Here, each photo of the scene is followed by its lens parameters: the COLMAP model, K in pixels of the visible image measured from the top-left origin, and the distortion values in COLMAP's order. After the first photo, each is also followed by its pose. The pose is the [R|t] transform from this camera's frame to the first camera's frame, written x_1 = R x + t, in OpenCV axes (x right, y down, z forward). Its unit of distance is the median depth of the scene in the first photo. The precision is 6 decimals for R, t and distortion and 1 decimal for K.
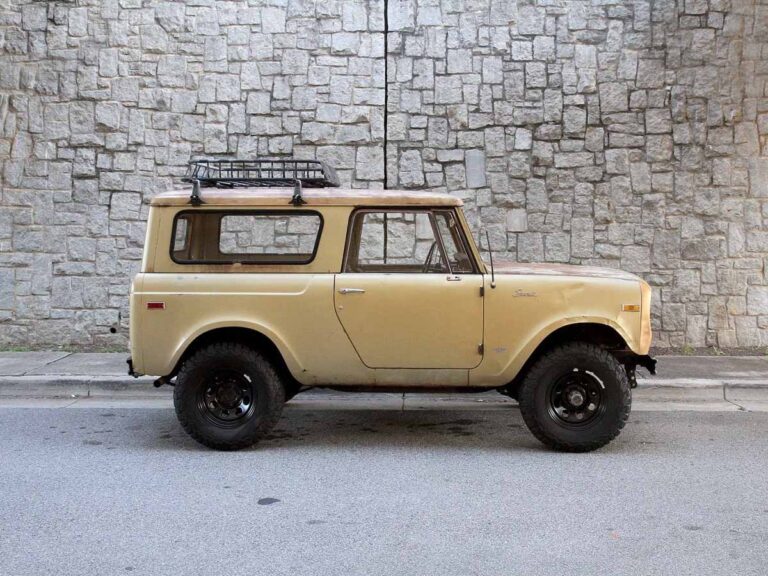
lens RADIAL K [[826.3, 0, 384.0], [0, 826.3, 288.0], [0, 0, 1]] dist [-0.015306, 0.117804]
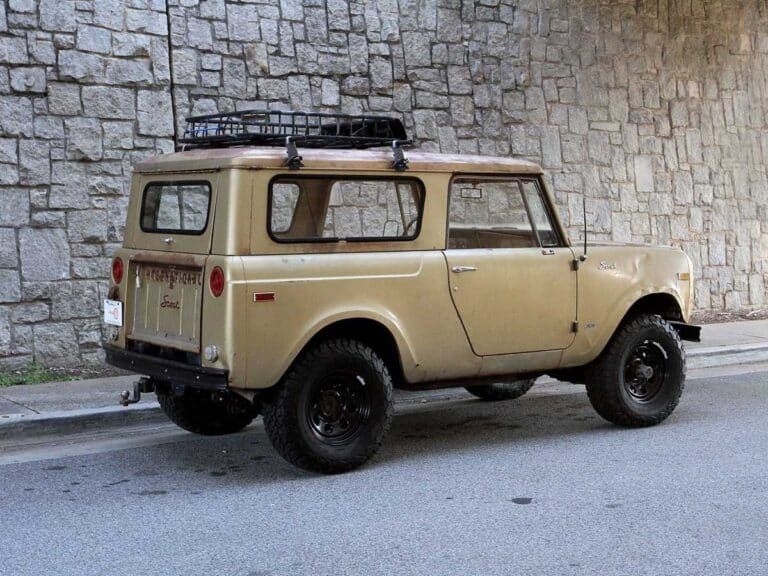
lens RADIAL K [[1173.7, 0, 384.0], [0, 1173.7, 288.0], [0, 0, 1]] dist [0.112533, 0.153290]
pose [[0.814706, -0.043145, 0.578266, -0.470219], [0.045319, 0.998915, 0.010682, 0.003472], [-0.578100, 0.017504, 0.815778, 0.018549]]
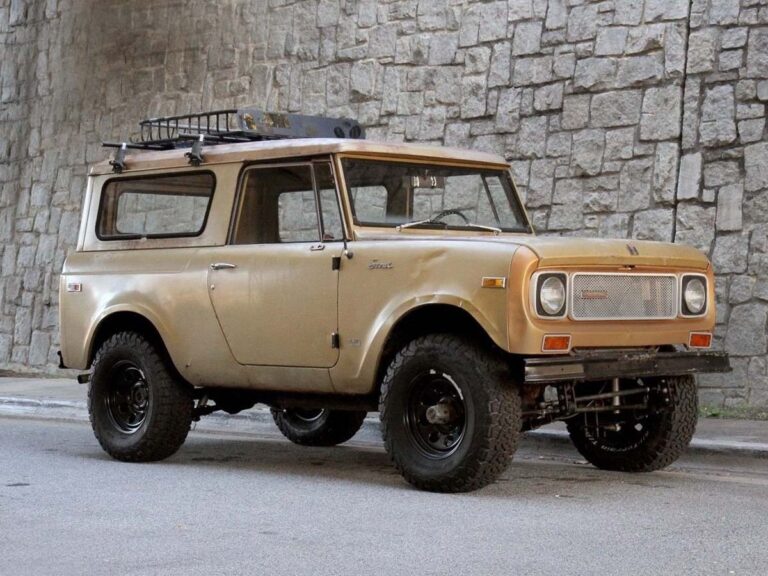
lens RADIAL K [[1580.1, 0, 384.0], [0, 1580.1, 288.0], [0, 0, 1]] dist [0.091093, 0.352174]
pose [[0.748735, -0.009249, -0.662805, 0.620875], [-0.042797, 0.997142, -0.062260, 0.064253], [0.661487, 0.074982, 0.746199, -0.023590]]
